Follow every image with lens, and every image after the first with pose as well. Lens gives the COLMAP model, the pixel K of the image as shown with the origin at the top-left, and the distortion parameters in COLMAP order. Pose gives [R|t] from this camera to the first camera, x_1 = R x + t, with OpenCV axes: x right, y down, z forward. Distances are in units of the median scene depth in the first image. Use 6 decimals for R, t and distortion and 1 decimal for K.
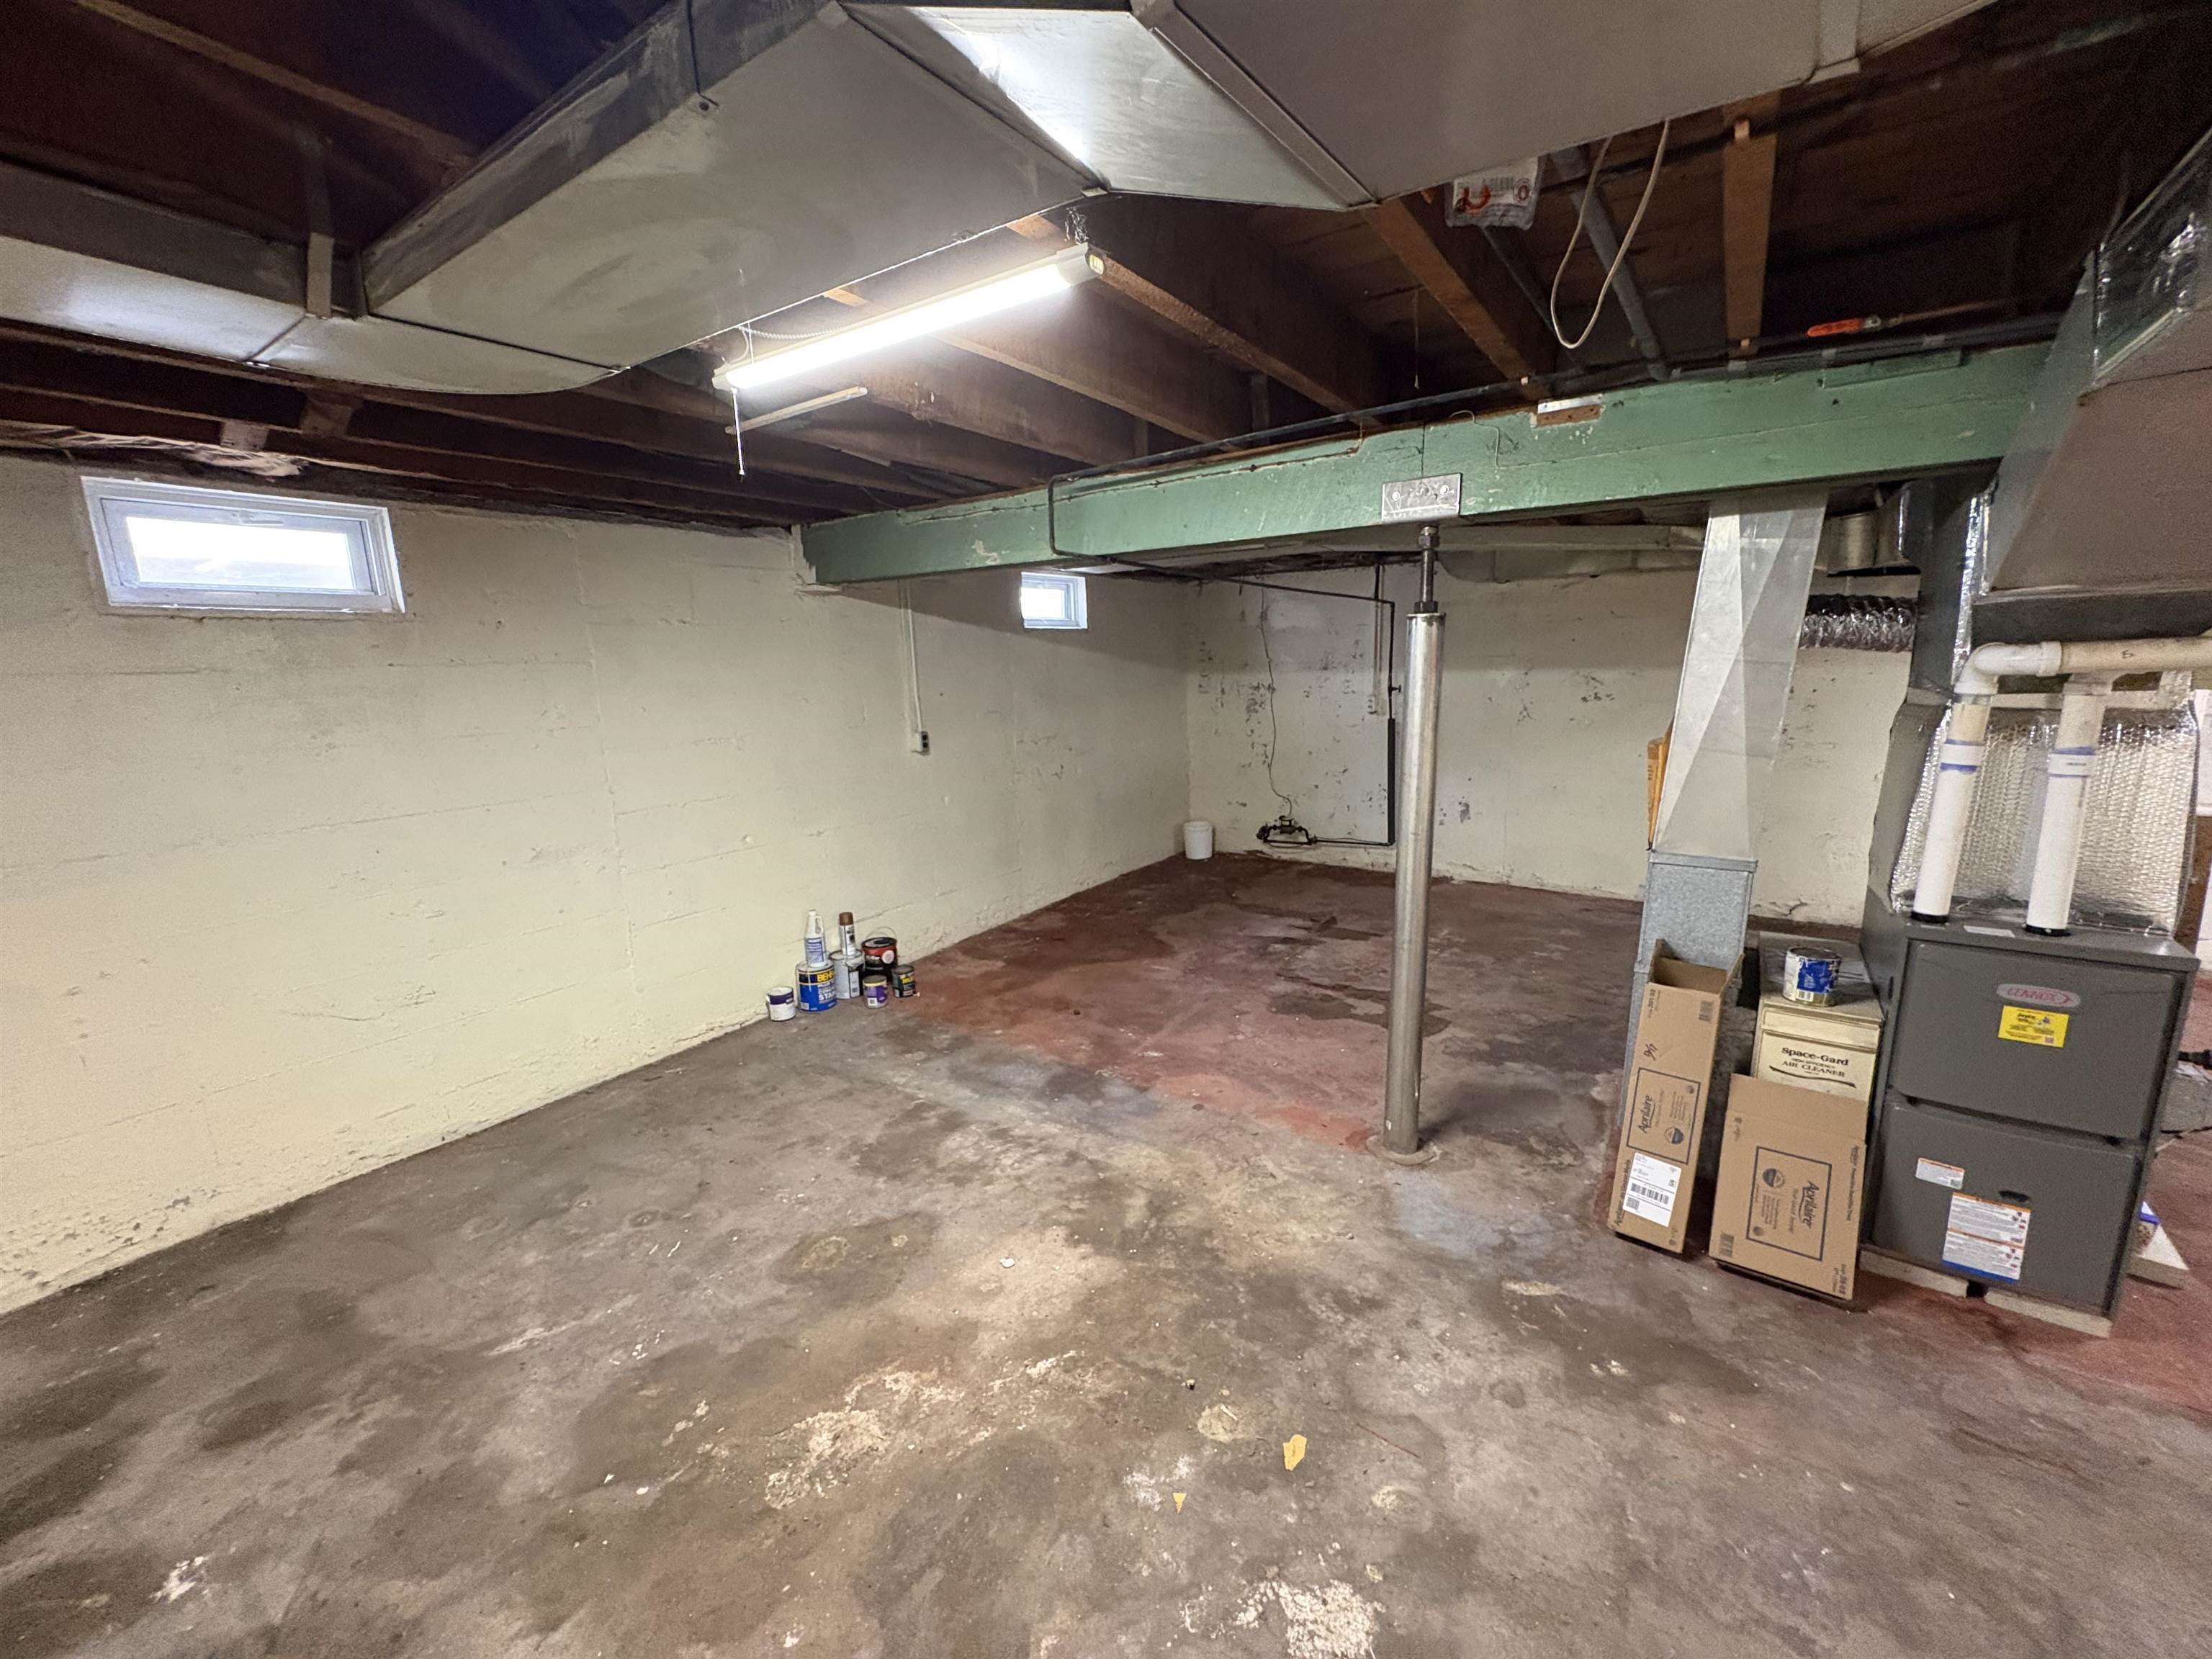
lens RADIAL K [[883.2, 0, 1109.3], [0, 883.2, 829.3], [0, 0, 1]] dist [-0.000093, 0.000260]
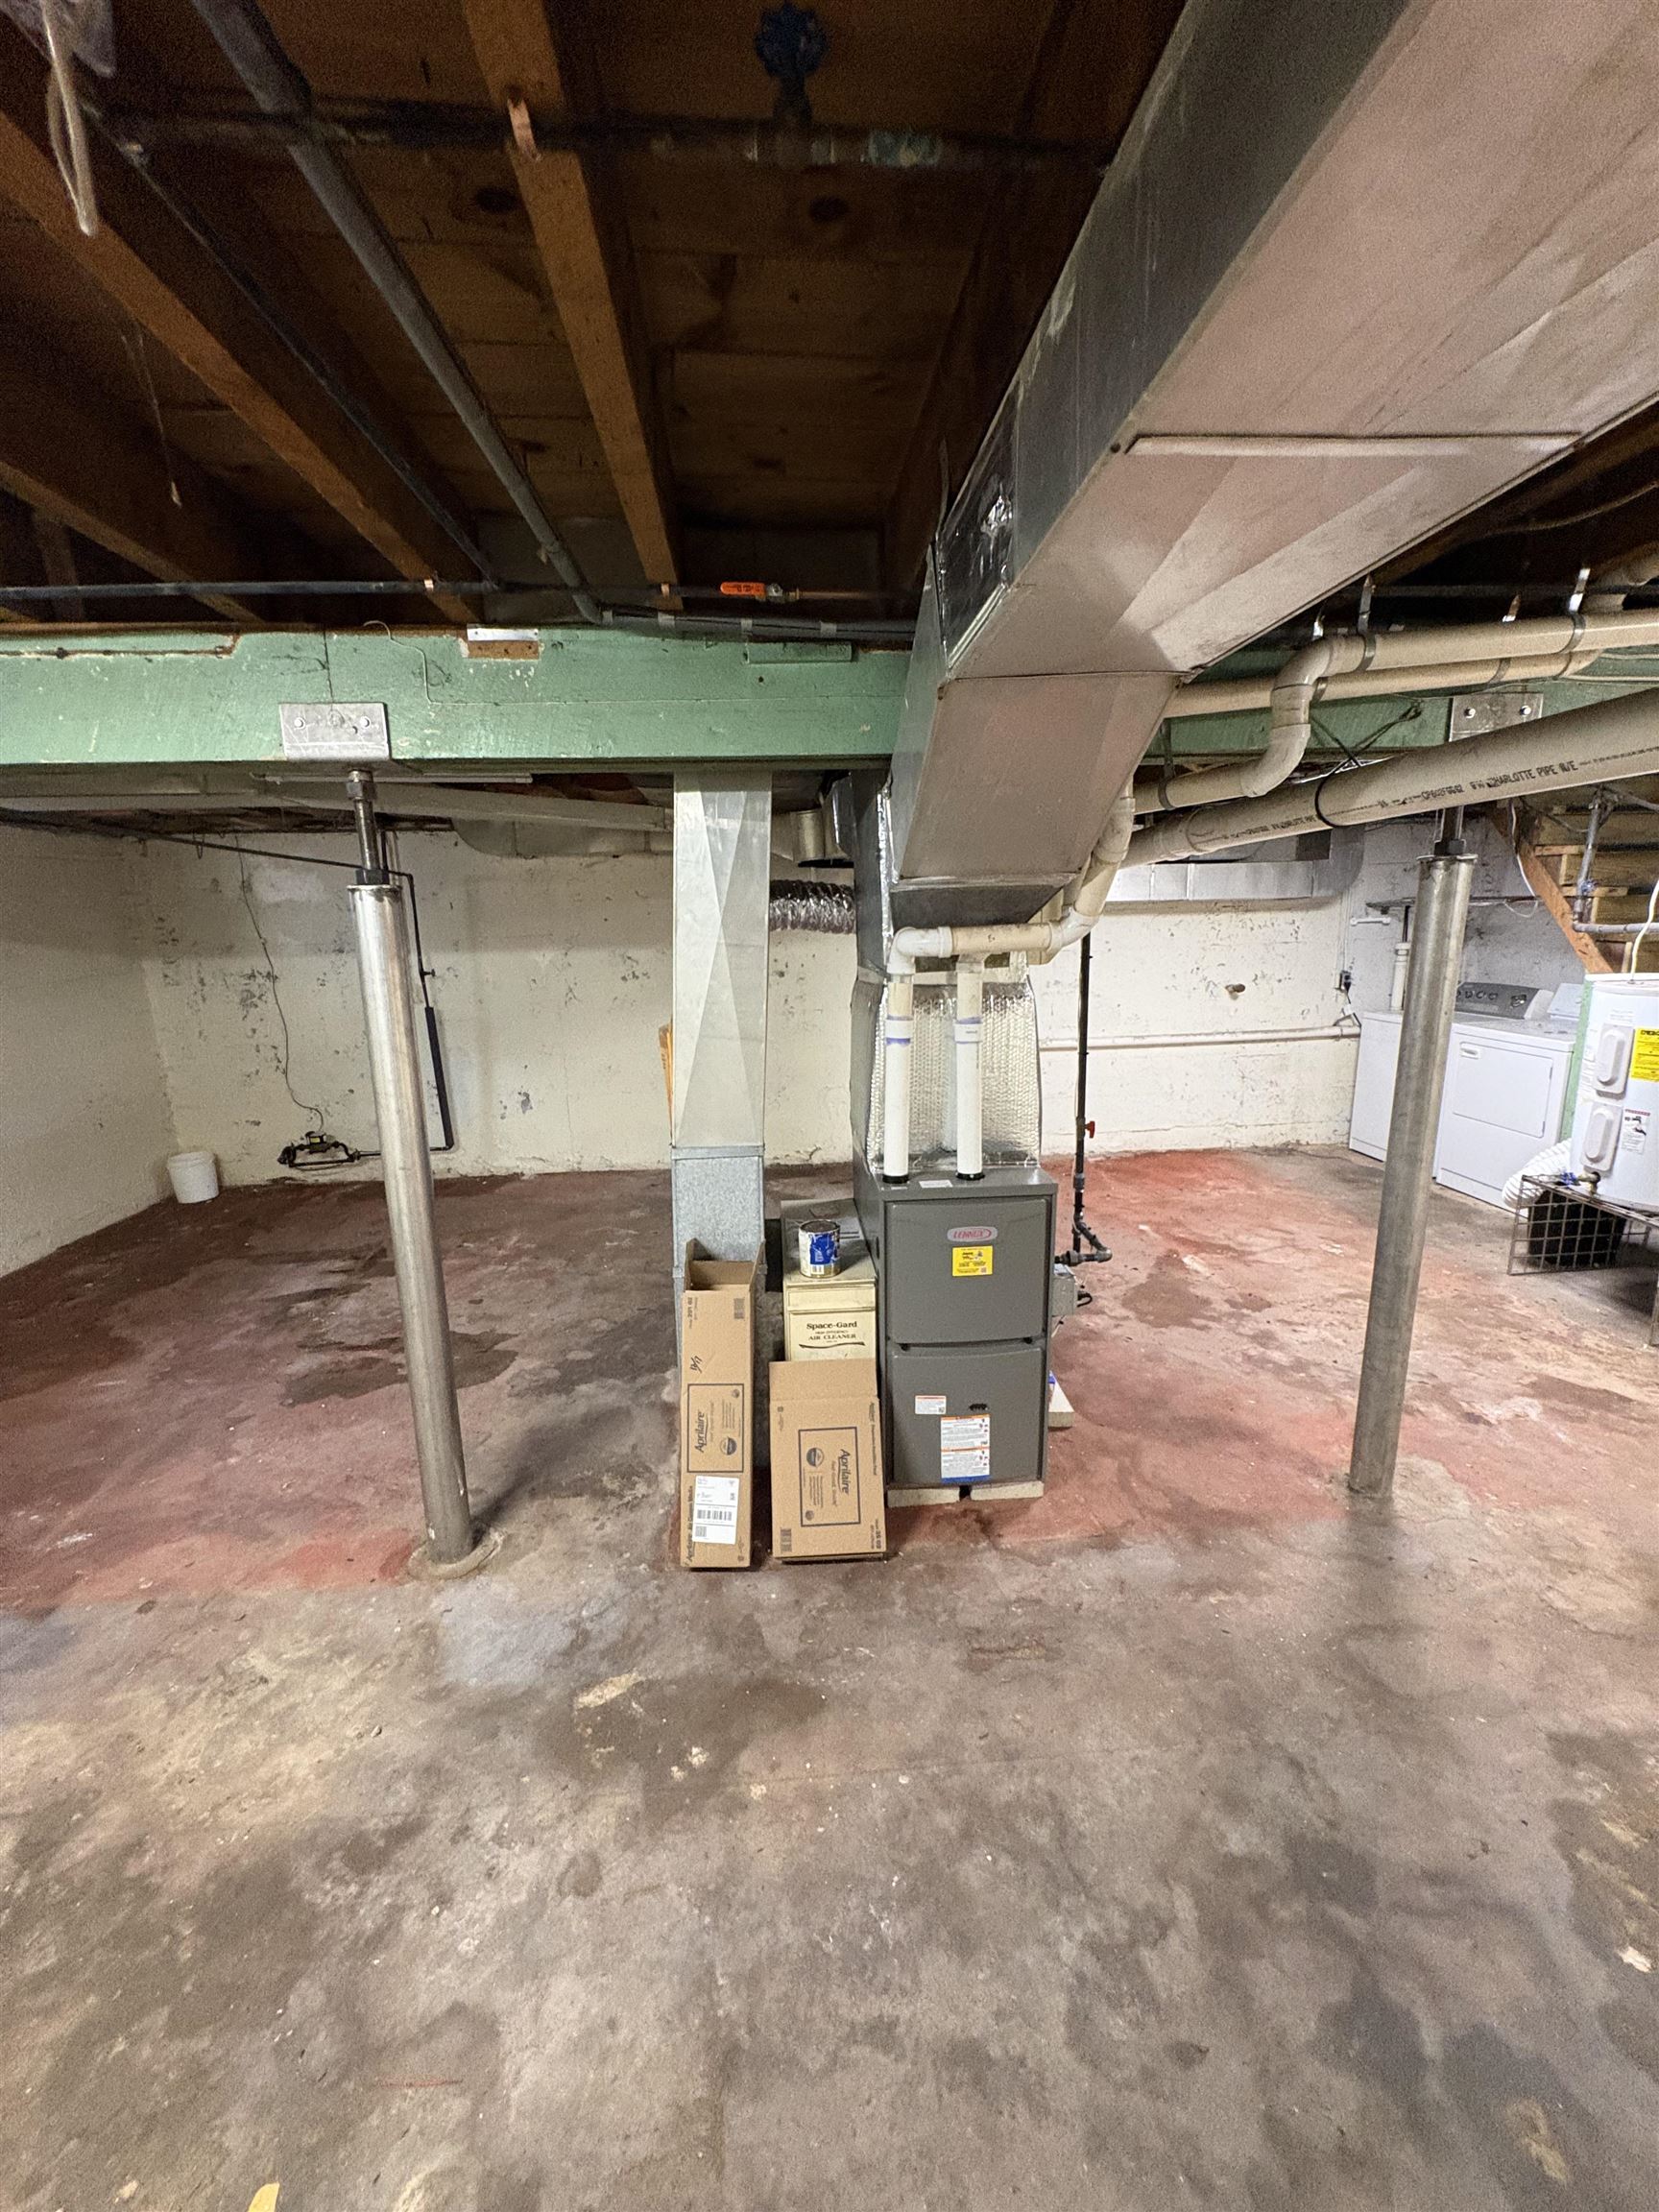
lens RADIAL K [[883.2, 0, 829.9], [0, 883.2, 1104.3], [0, 0, 1]] dist [-0.000093, 0.000260]
pose [[0.772756, -0.122092, 0.622849, 0.178302], [0.123723, 0.991476, 0.040850, -0.040958], [-0.622528, 0.045494, 0.781274, 0.175505]]
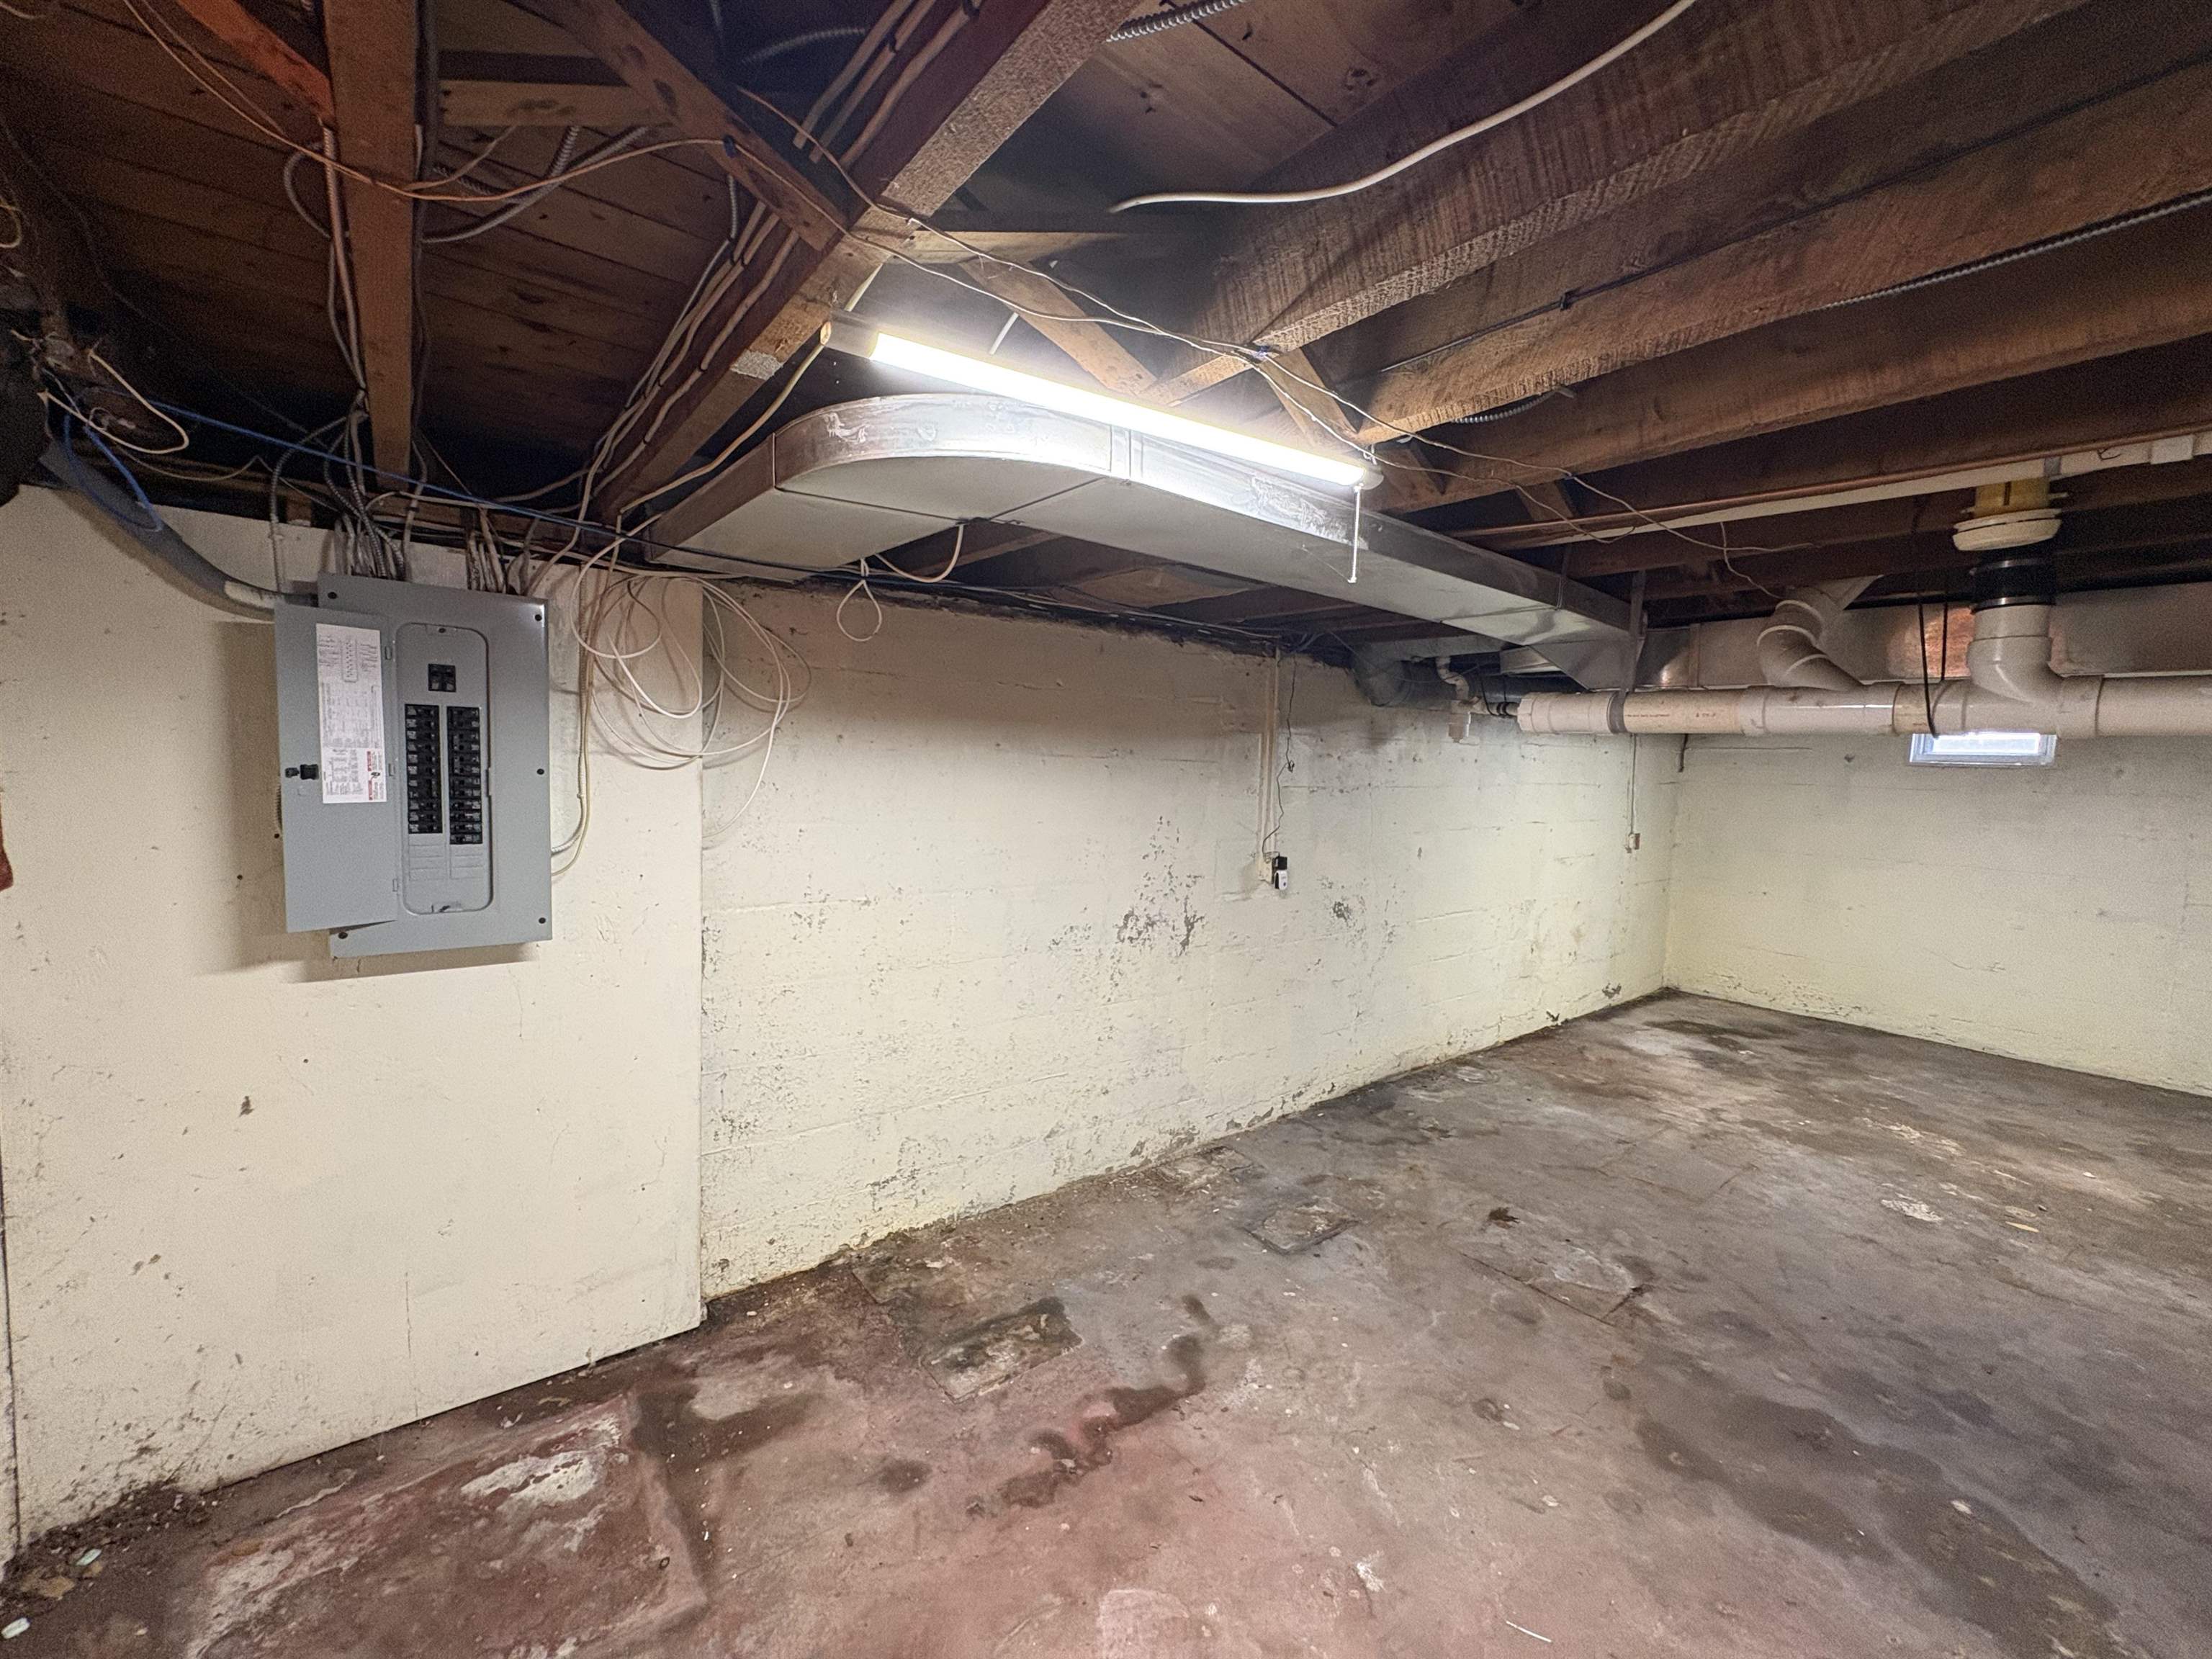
lens RADIAL K [[883.2, 0, 1117.6], [0, 883.2, 827.2], [0, 0, 1]] dist [-0.000093, 0.000260]
pose [[-0.288188, 0.089881, -0.953346, 1.887066], [-0.204090, 0.966945, 0.152857, -0.003630], [0.935572, 0.238620, -0.260318, -0.385032]]
